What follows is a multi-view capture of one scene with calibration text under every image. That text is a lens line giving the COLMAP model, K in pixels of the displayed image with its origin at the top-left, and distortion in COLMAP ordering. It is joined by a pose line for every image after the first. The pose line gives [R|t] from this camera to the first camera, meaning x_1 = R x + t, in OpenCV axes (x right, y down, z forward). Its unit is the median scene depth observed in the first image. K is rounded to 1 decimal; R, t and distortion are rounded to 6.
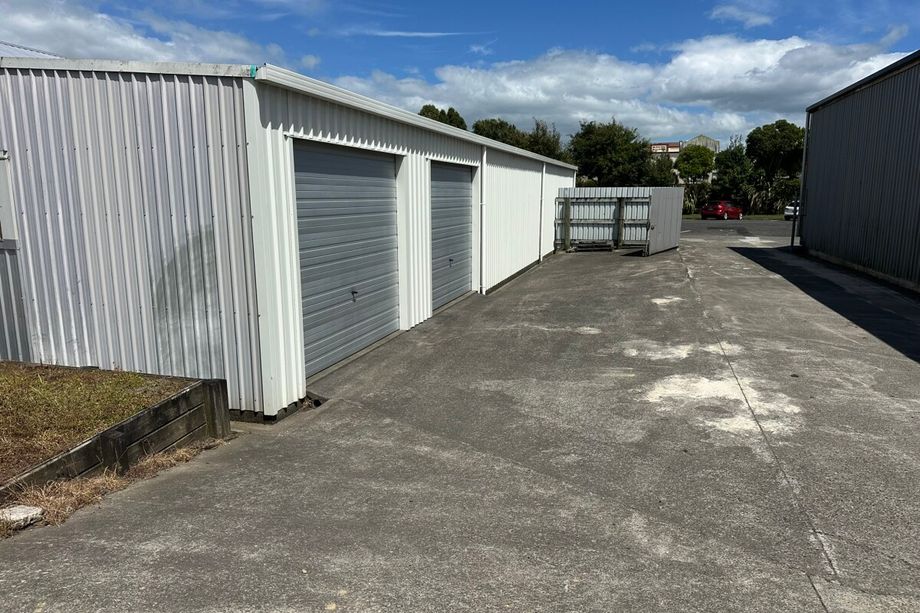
lens RADIAL K [[645.2, 0, 459.1], [0, 645.2, 321.7], [0, 0, 1]] dist [0.065356, -0.084224]
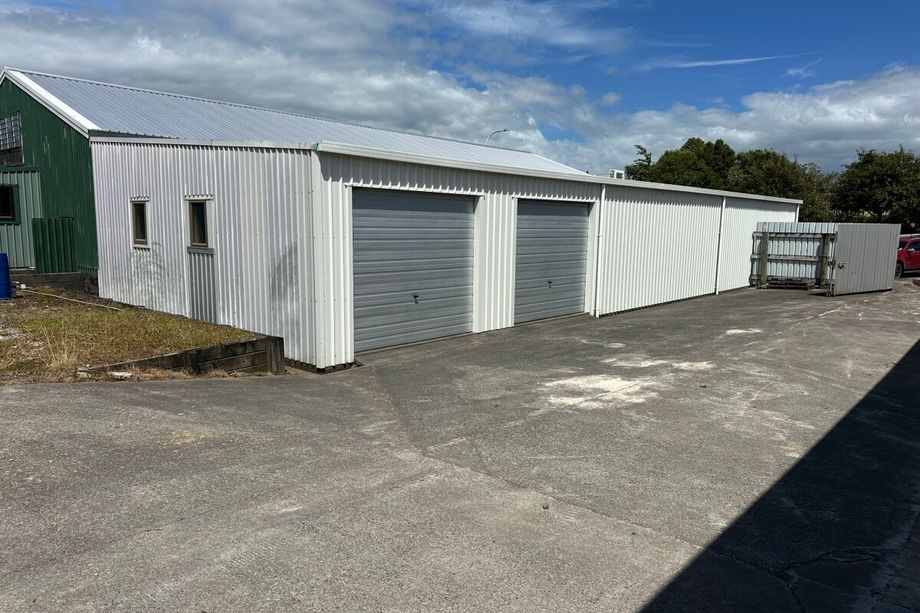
lens RADIAL K [[645.2, 0, 459.1], [0, 645.2, 321.7], [0, 0, 1]] dist [0.065356, -0.084224]
pose [[0.904730, 0.077840, -0.418814, 0.439438], [-0.098166, 0.994799, -0.027169, 0.031782], [0.414521, 0.065694, 0.907665, -0.167950]]
